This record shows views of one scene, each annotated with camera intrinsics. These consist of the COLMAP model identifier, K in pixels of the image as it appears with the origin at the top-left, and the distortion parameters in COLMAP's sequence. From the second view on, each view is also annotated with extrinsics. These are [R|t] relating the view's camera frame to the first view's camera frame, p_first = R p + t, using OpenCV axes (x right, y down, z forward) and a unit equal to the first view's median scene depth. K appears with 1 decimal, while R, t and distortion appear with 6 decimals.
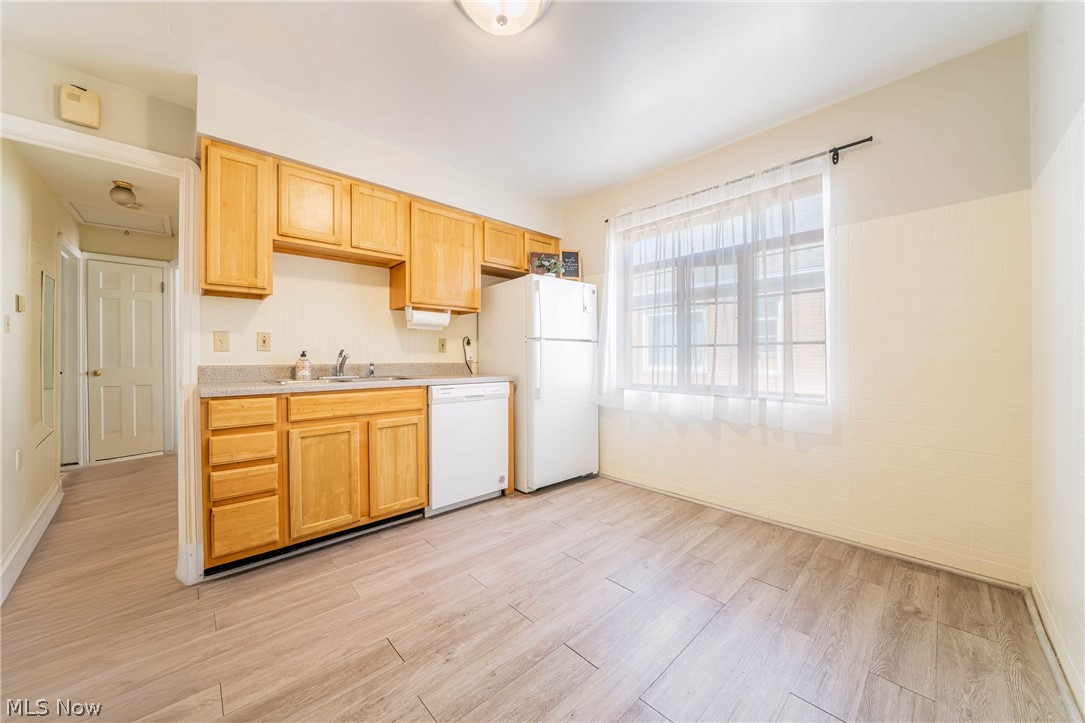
lens RADIAL K [[379.4, 0, 536.8], [0, 379.4, 357.8], [0, 0, 1]] dist [-0.010962, 0.000125]
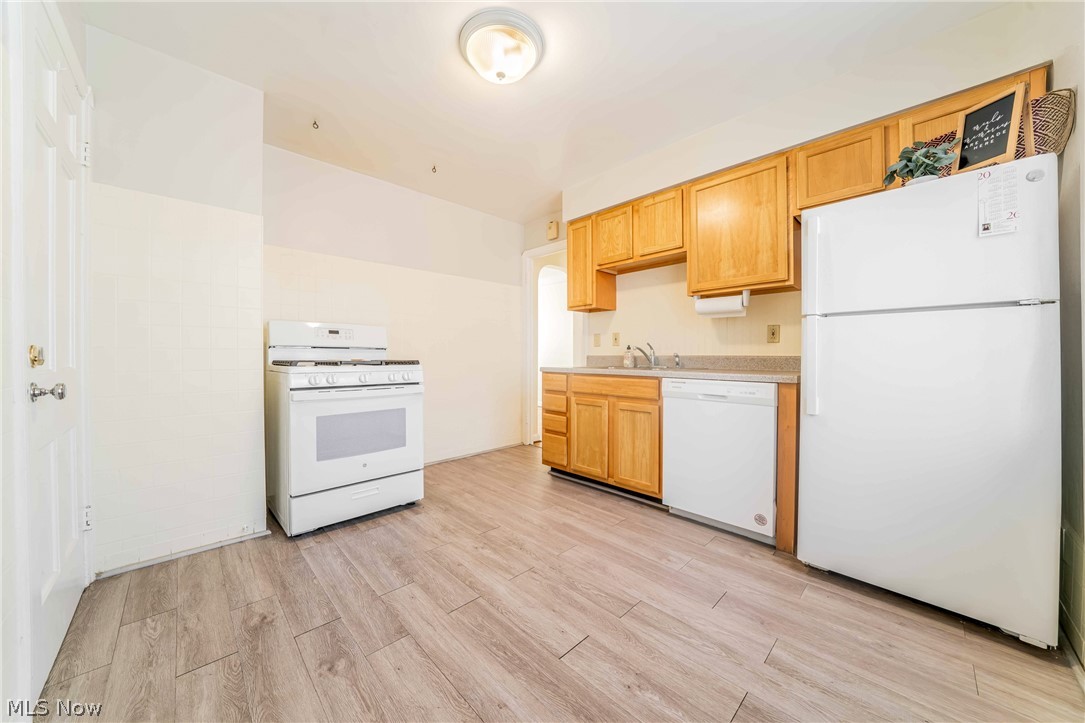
lens RADIAL K [[379.4, 0, 538.0], [0, 379.4, 358.0], [0, 0, 1]] dist [-0.010962, 0.000125]
pose [[0.028884, 0.011502, -0.999517, 0.723117], [-0.001848, 0.999933, 0.011454, 0.012961], [0.999581, 0.001517, 0.028903, 0.679373]]
